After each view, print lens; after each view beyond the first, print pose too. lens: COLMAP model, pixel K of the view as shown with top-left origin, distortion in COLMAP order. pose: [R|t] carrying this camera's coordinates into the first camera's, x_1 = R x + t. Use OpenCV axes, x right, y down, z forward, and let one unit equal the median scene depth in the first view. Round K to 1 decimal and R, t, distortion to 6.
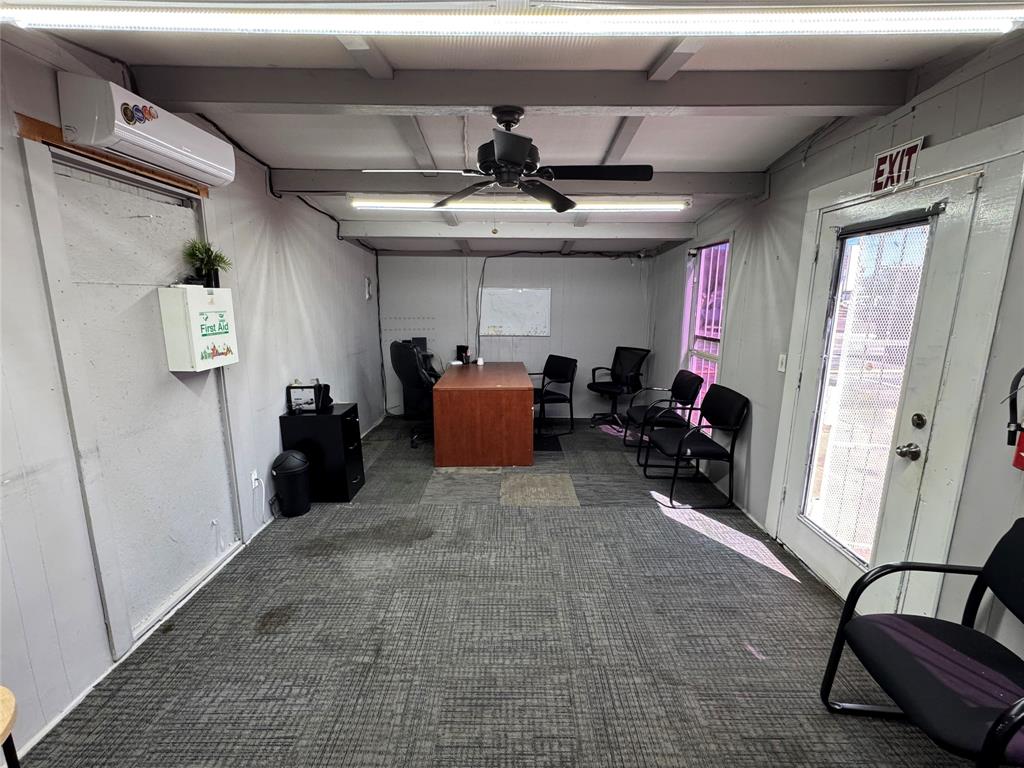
lens RADIAL K [[447.3, 0, 510.7], [0, 447.3, 384.3], [0, 0, 1]] dist [0.000311, 0.000035]
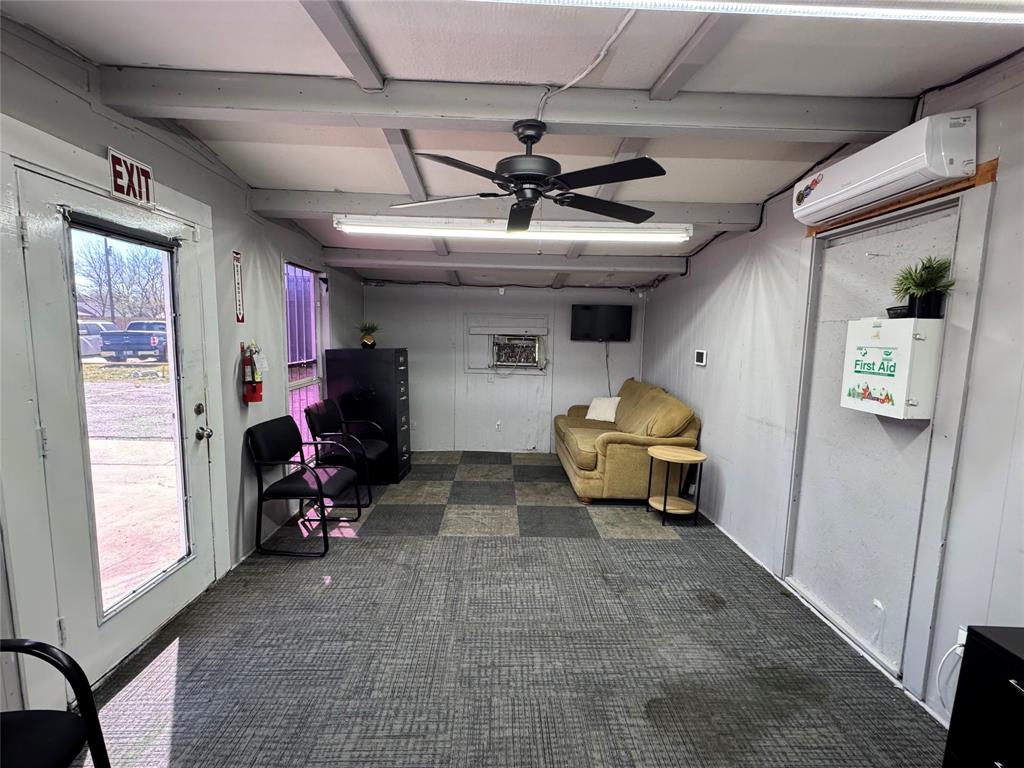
lens RADIAL K [[447.3, 0, 511.2], [0, 447.3, 384.3], [0, 0, 1]] dist [0.000311, 0.000035]
pose [[-0.999146, -0.023177, -0.034209, 0.048360], [-0.032445, 0.952705, 0.302160, -0.338685], [0.025588, 0.303012, -0.952643, 1.863917]]
